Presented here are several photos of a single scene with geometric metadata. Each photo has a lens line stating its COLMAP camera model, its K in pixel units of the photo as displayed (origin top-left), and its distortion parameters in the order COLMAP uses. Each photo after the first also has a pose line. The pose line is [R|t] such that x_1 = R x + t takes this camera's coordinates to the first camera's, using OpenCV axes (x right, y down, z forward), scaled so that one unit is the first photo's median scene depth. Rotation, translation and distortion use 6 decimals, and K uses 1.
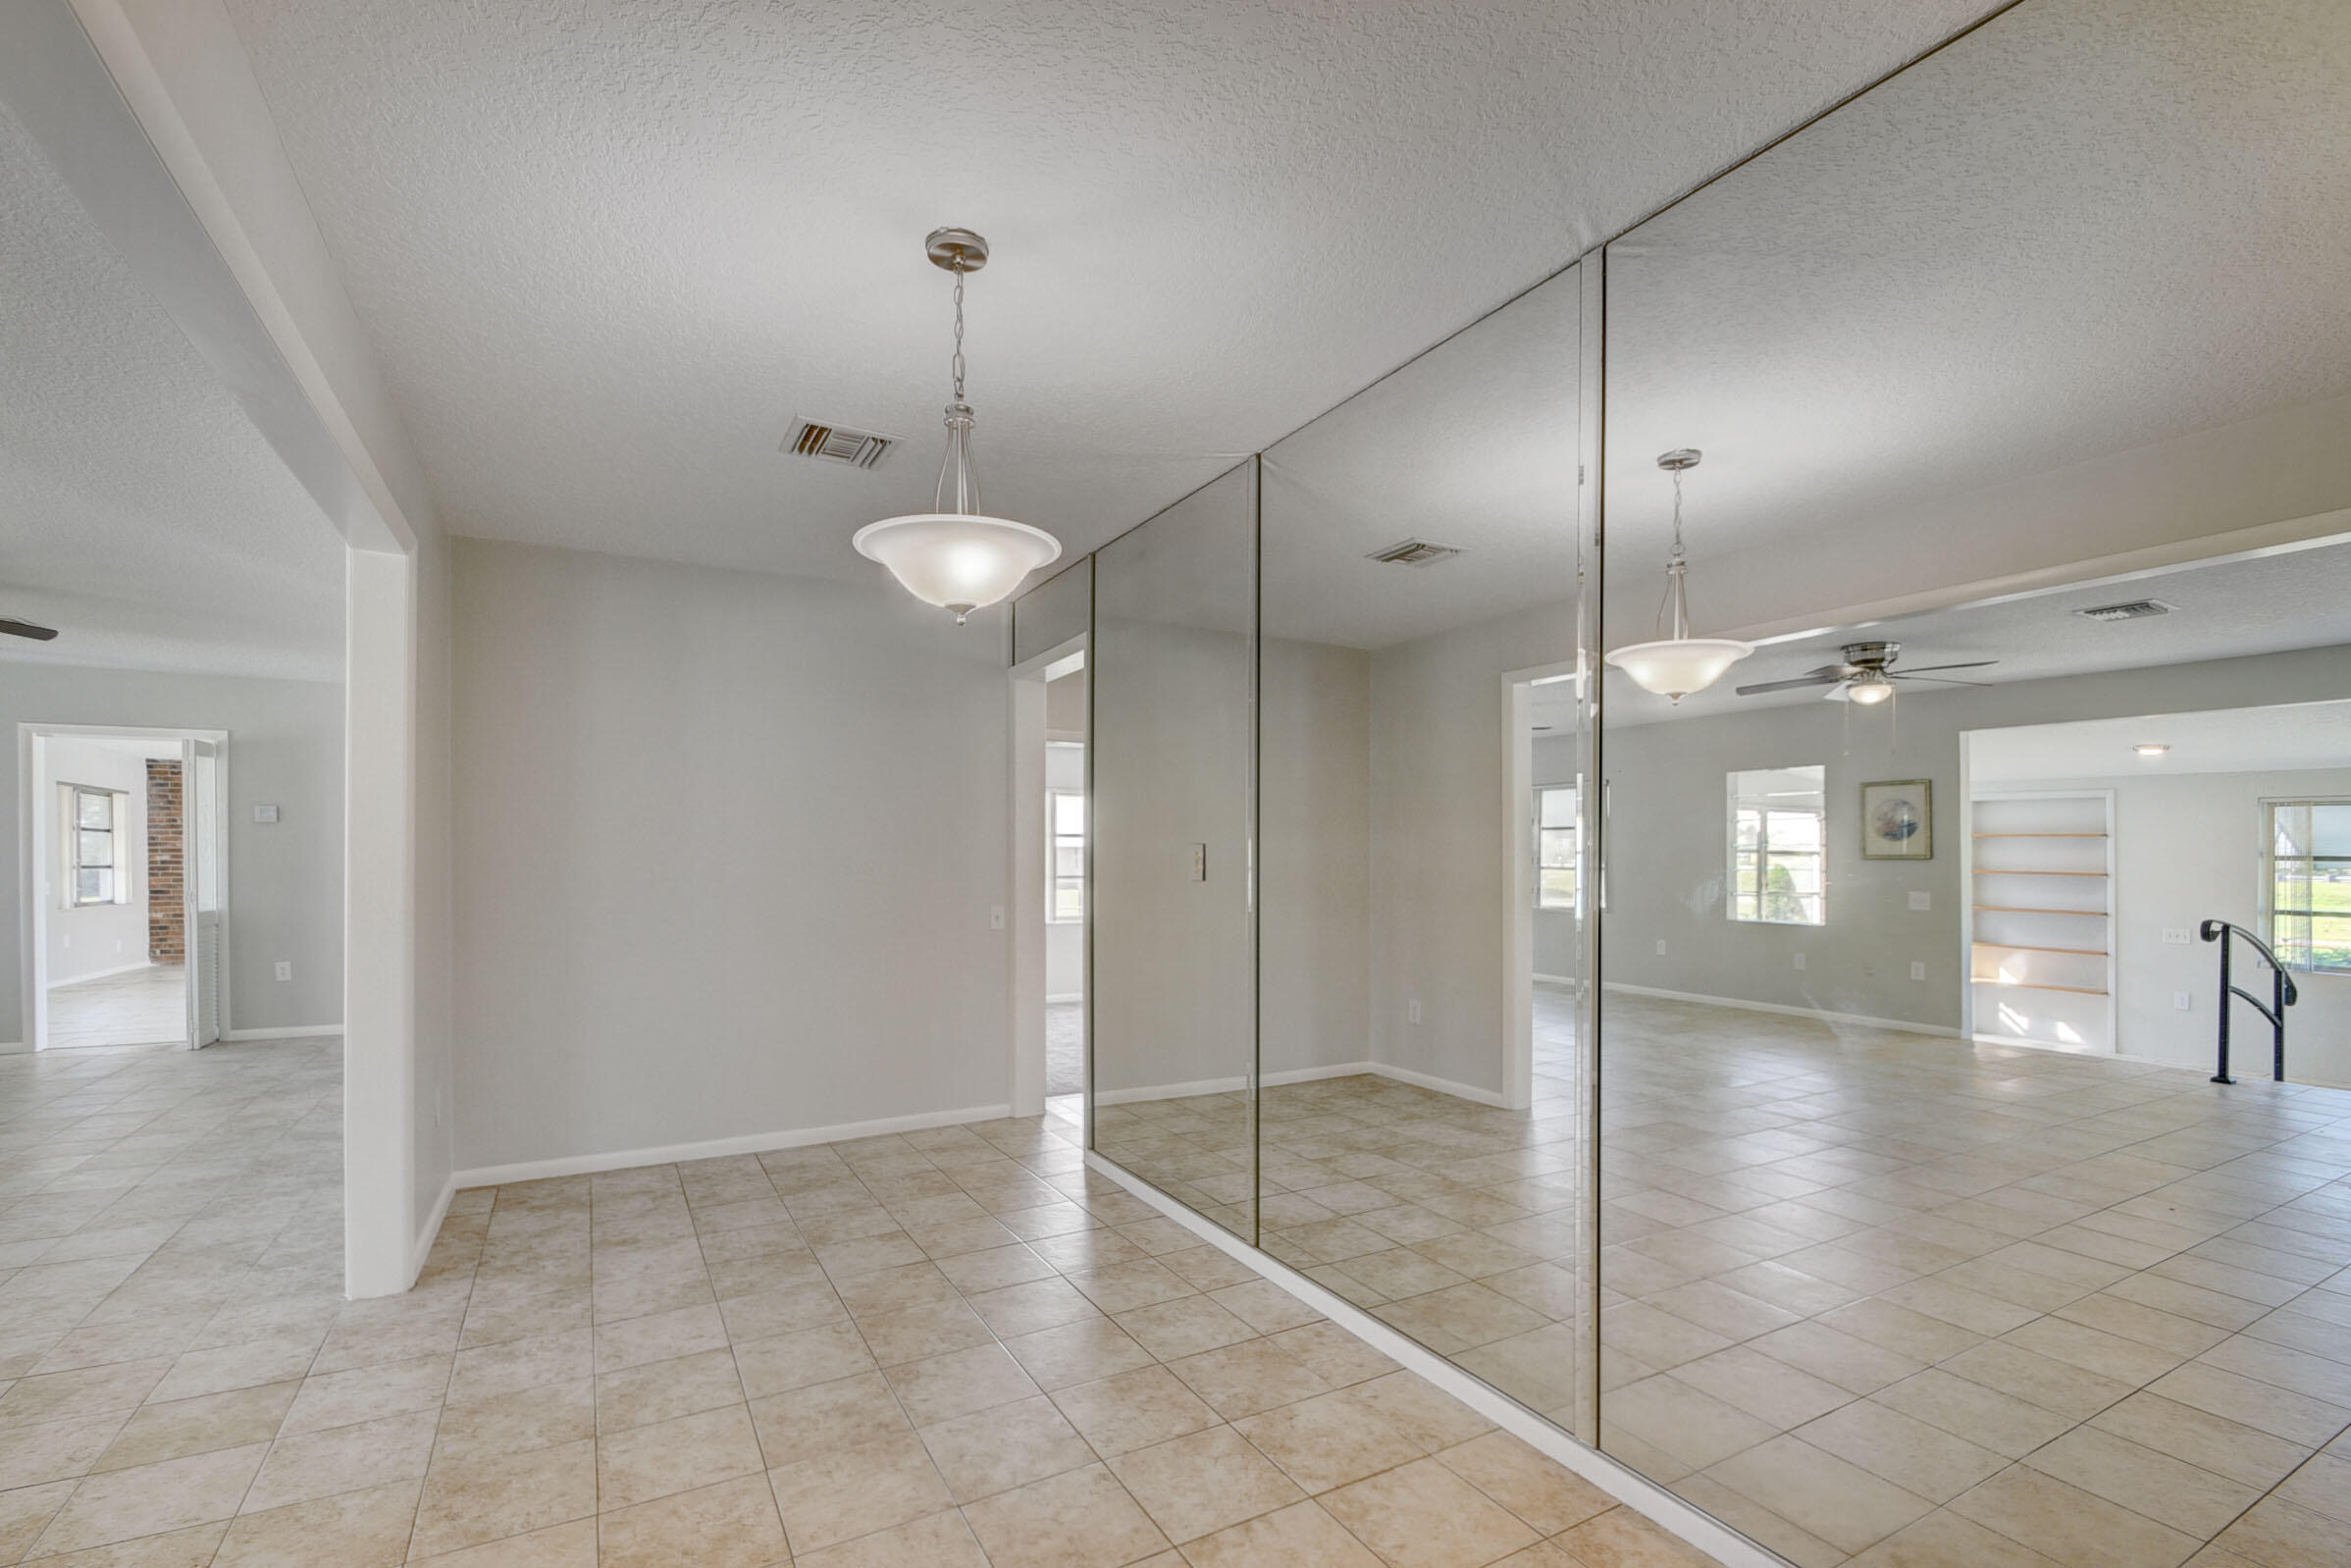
lens RADIAL K [[1048.1, 0, 1165.6], [0, 1048.1, 862.1], [0, 0, 1]] dist [-0.000253, -0.007267]
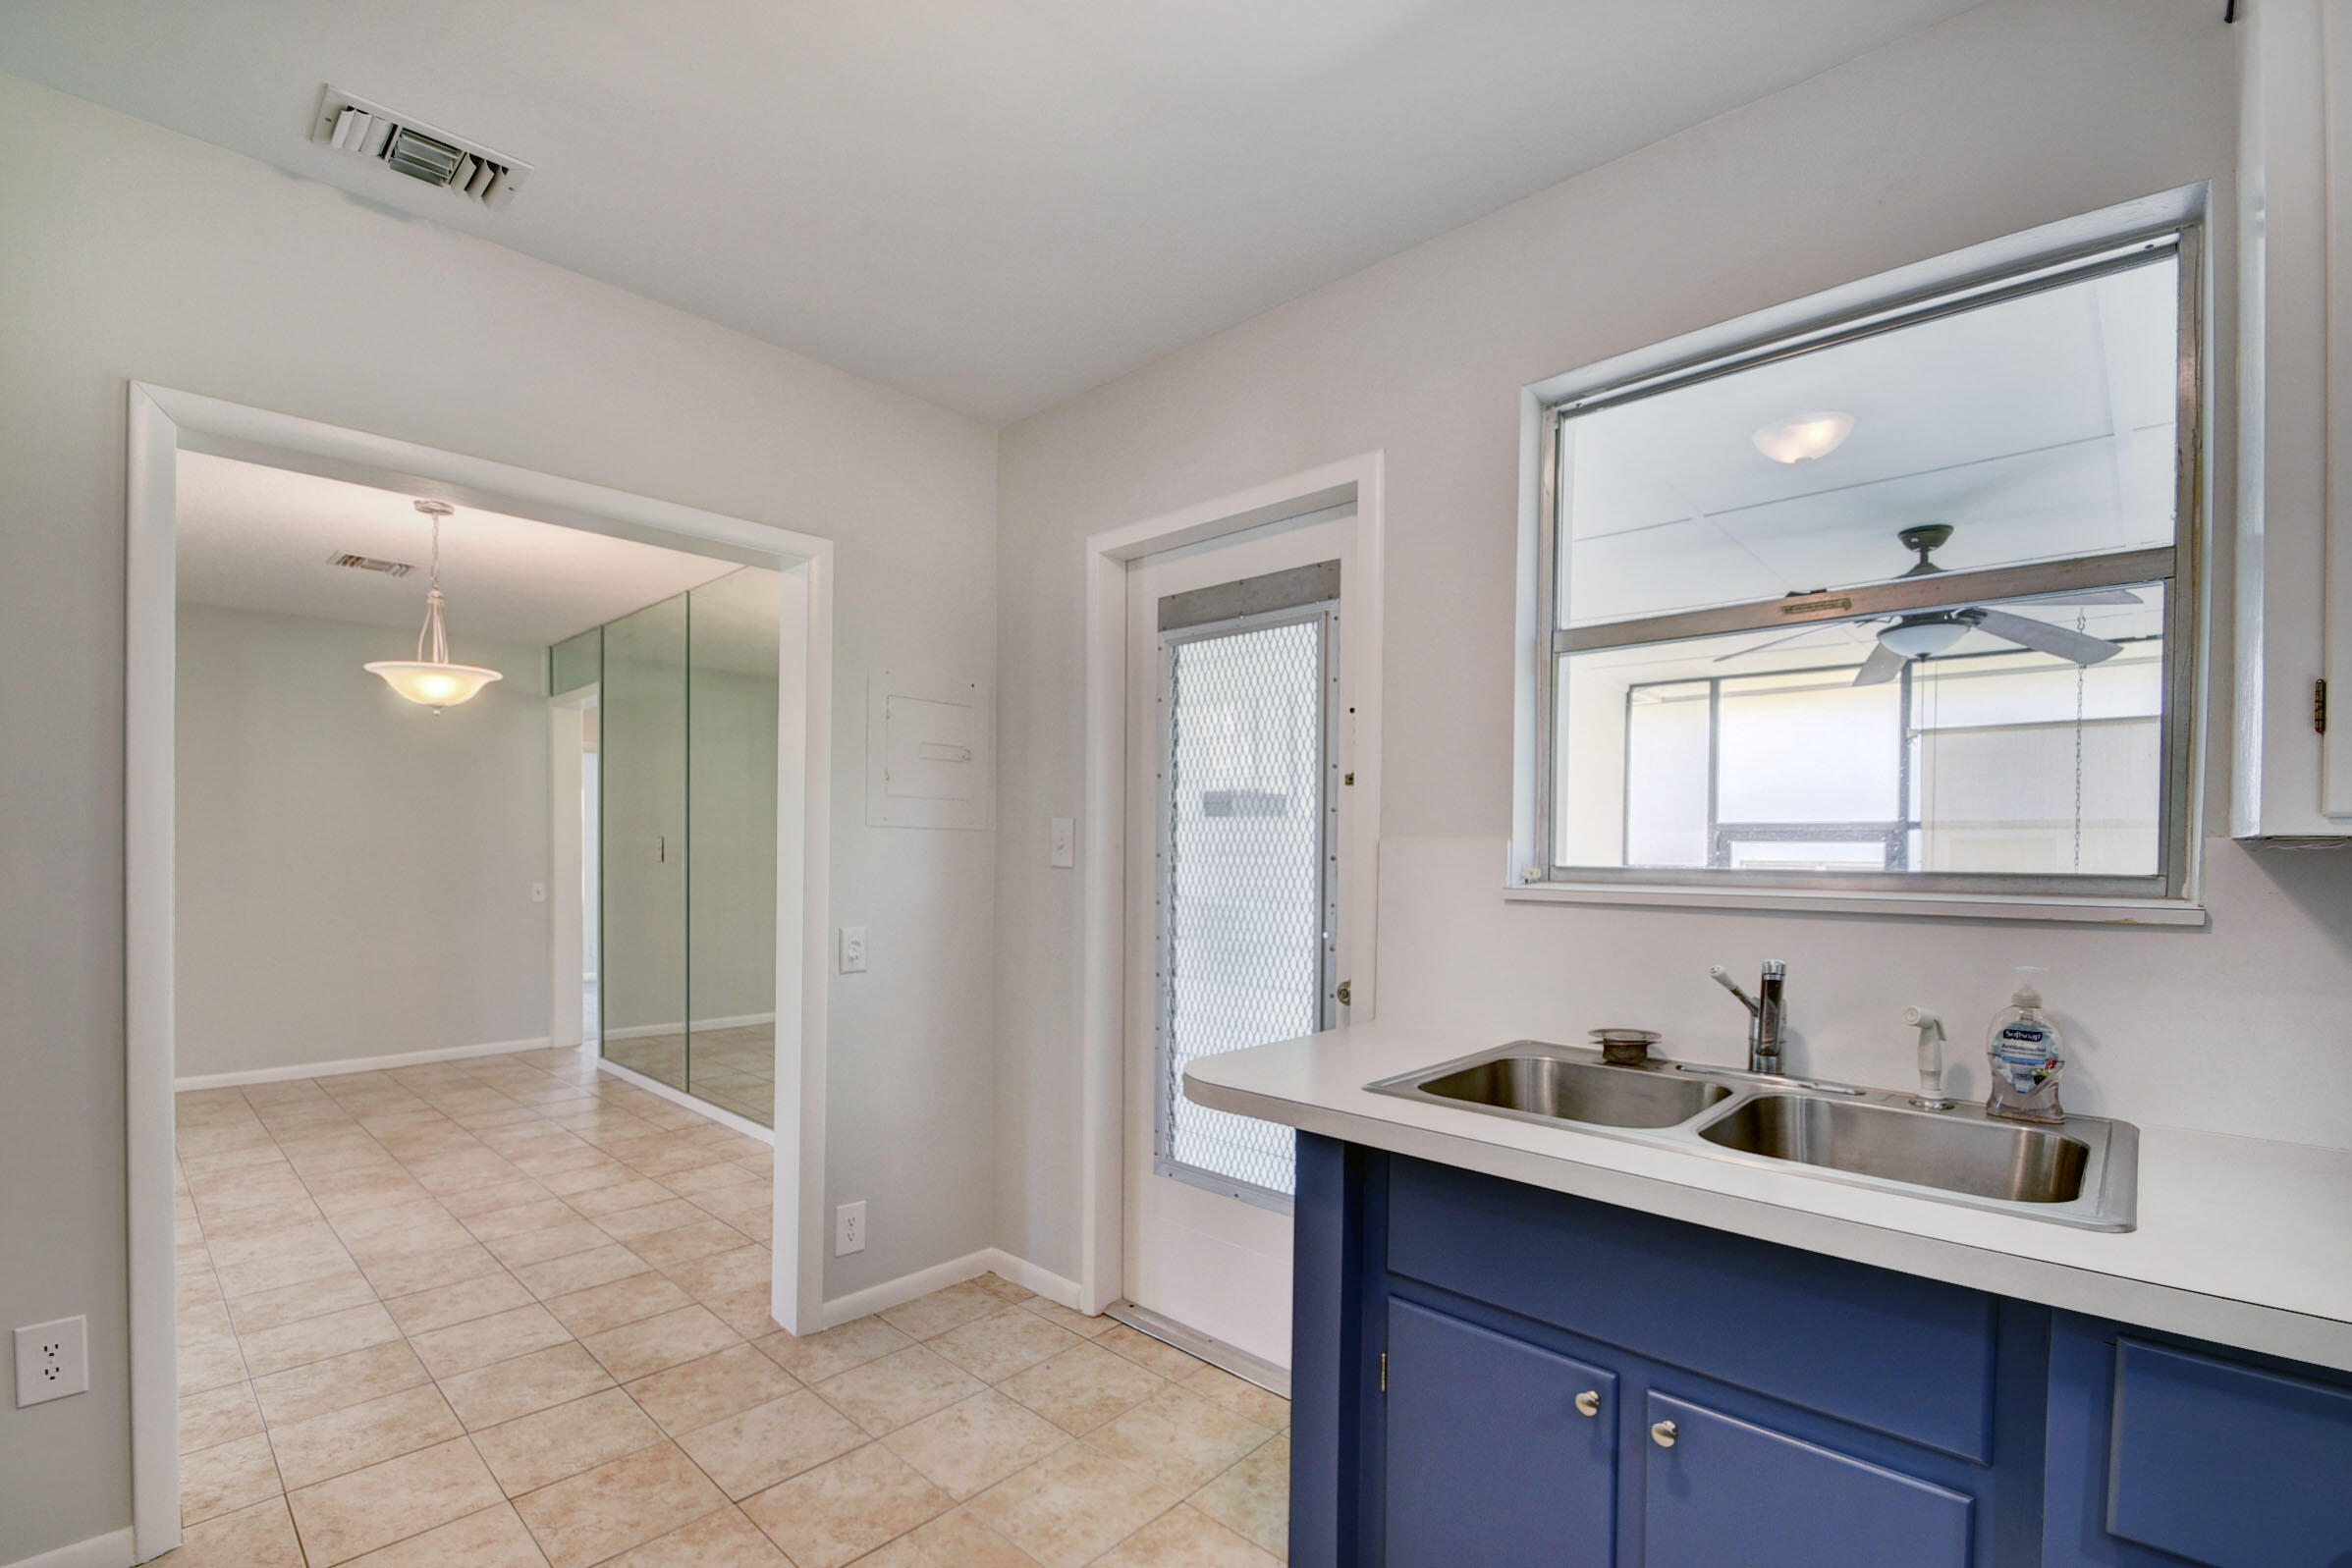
lens RADIAL K [[1036.3, 0, 1207.5], [0, 1036.3, 863.7], [0, 0, 1]] dist [0.000574, -0.019070]
pose [[0.944510, 0.002145, 0.328477, 0.383054], [-0.005409, 0.999945, 0.009021, 0.004111], [-0.328439, -0.010297, 0.944469, -0.893130]]
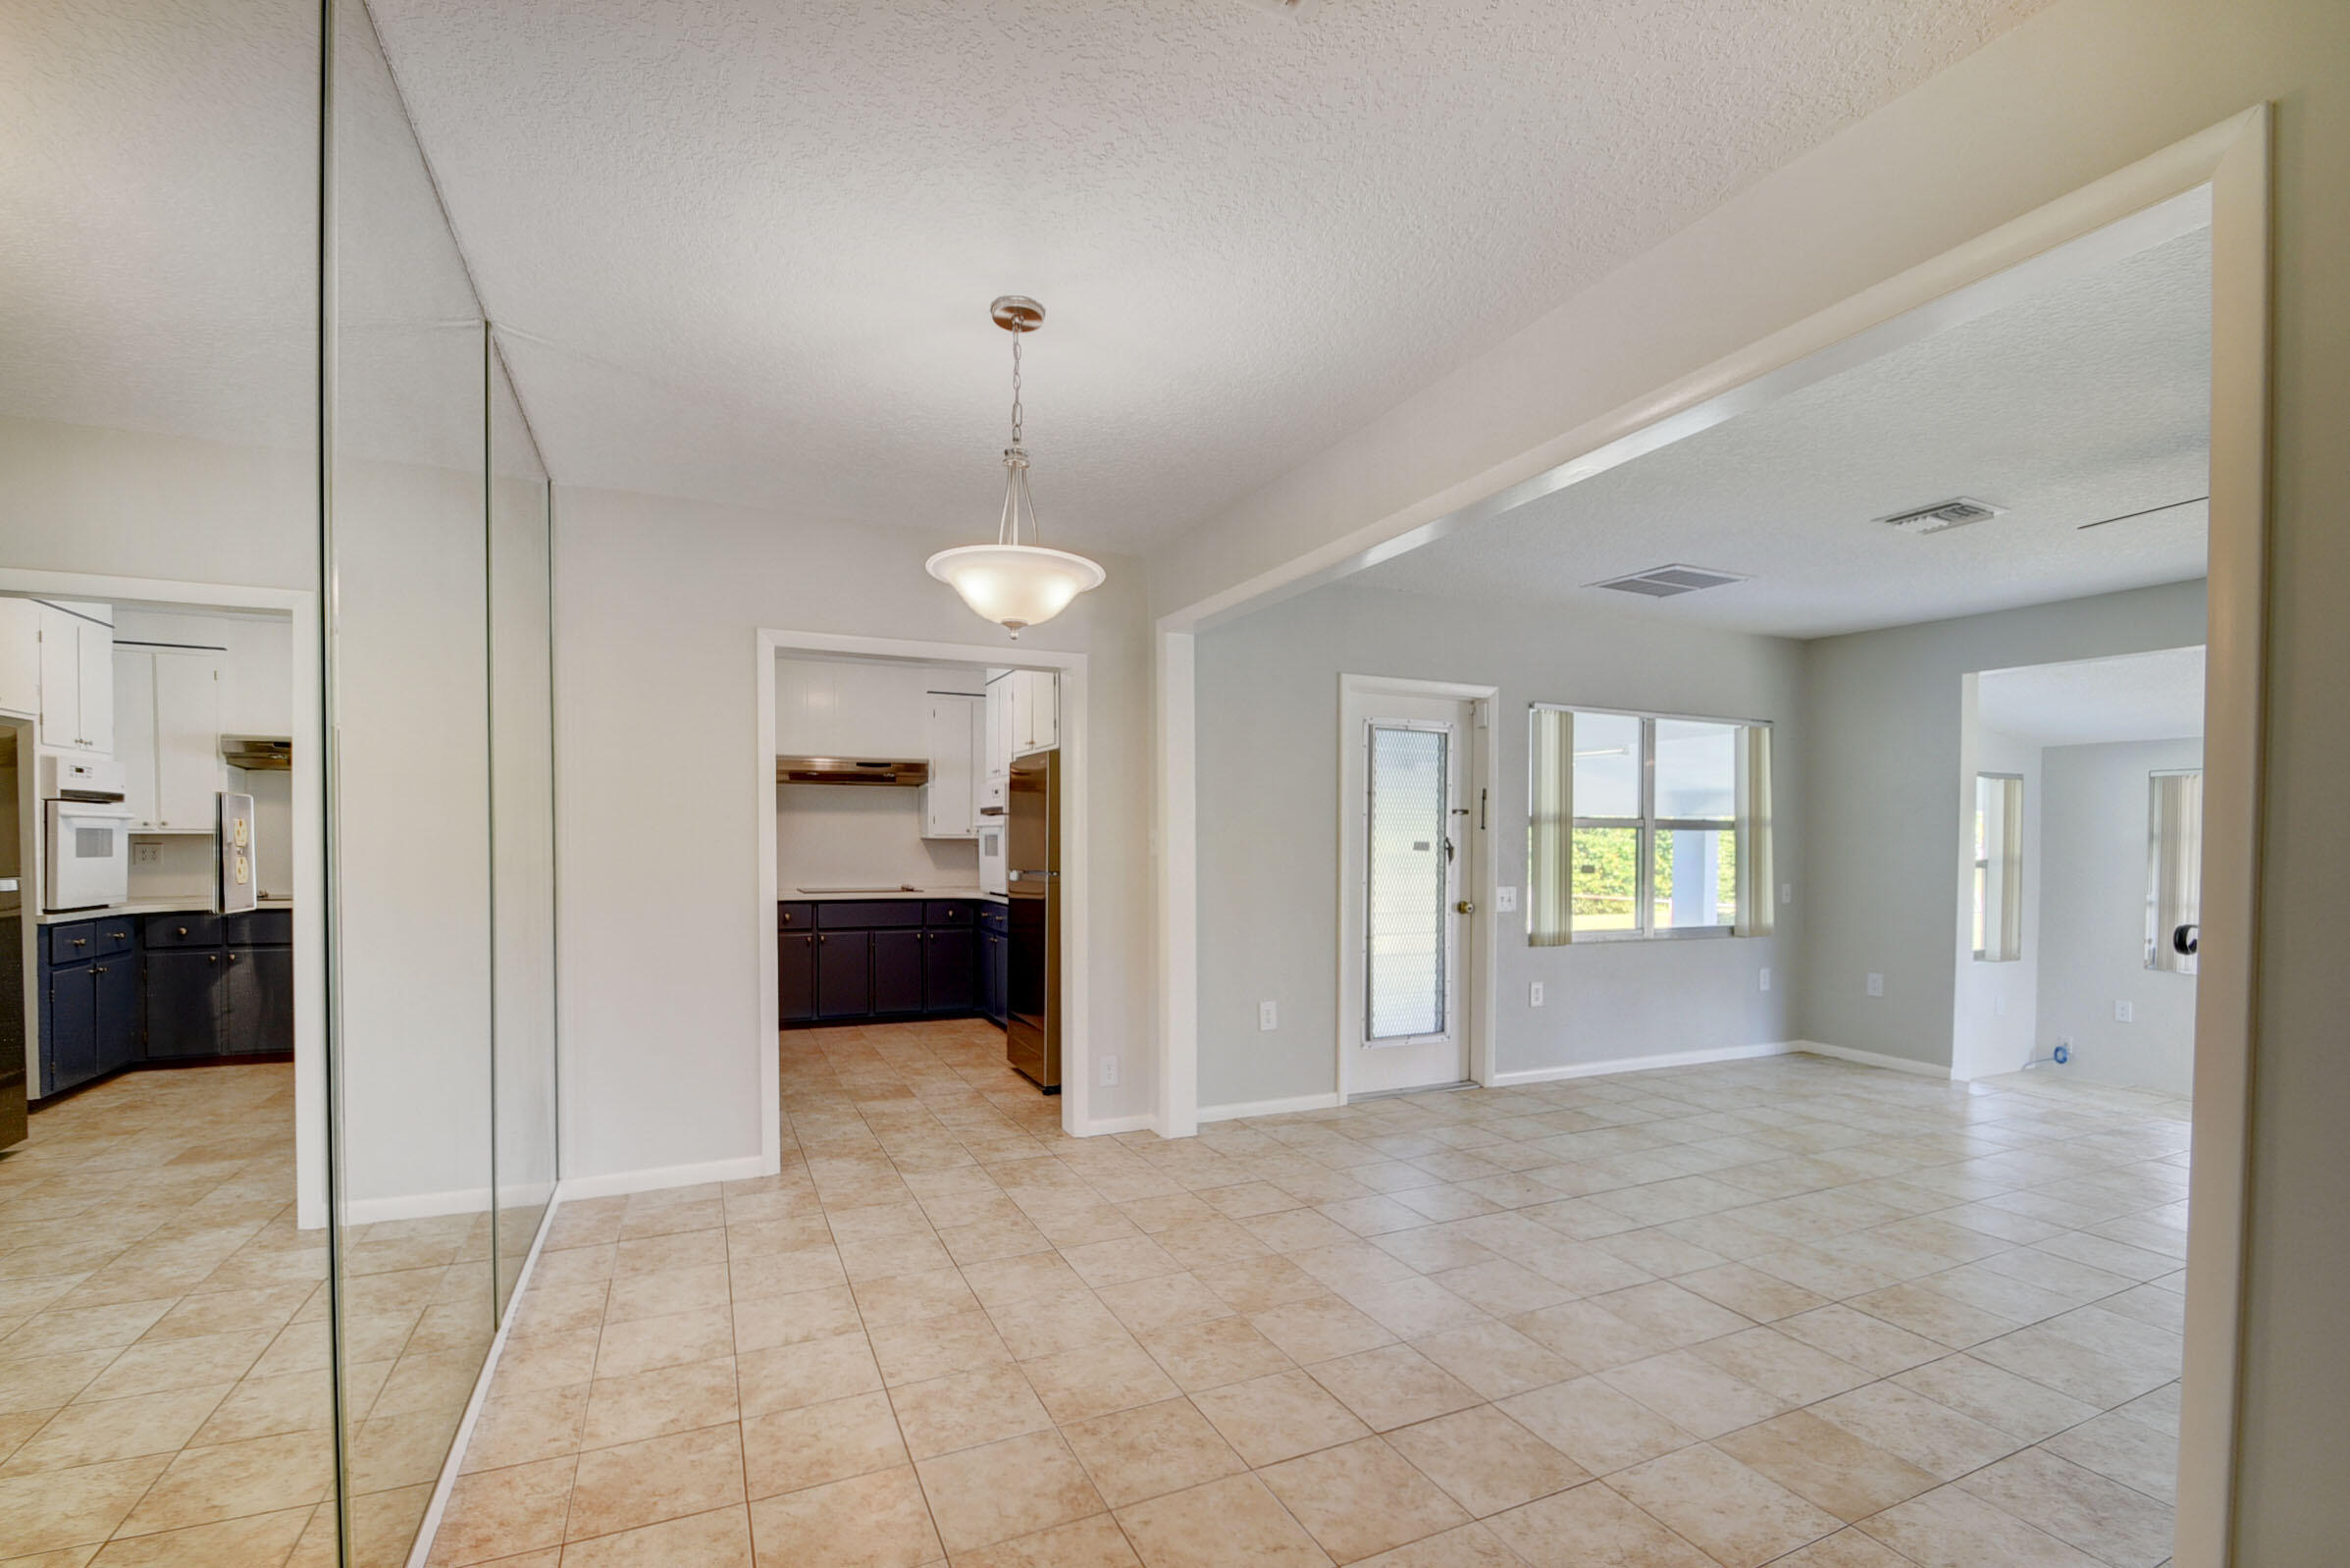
lens RADIAL K [[1047.6, 0, 1165.1], [0, 1047.6, 862.1], [0, 0, 1]] dist [-0.000253, -0.007267]
pose [[-0.997084, -0.007379, 0.075961, -0.363221], [-0.005629, 0.999714, 0.023228, -0.008322], [-0.076110, 0.022733, -0.996840, 1.728776]]
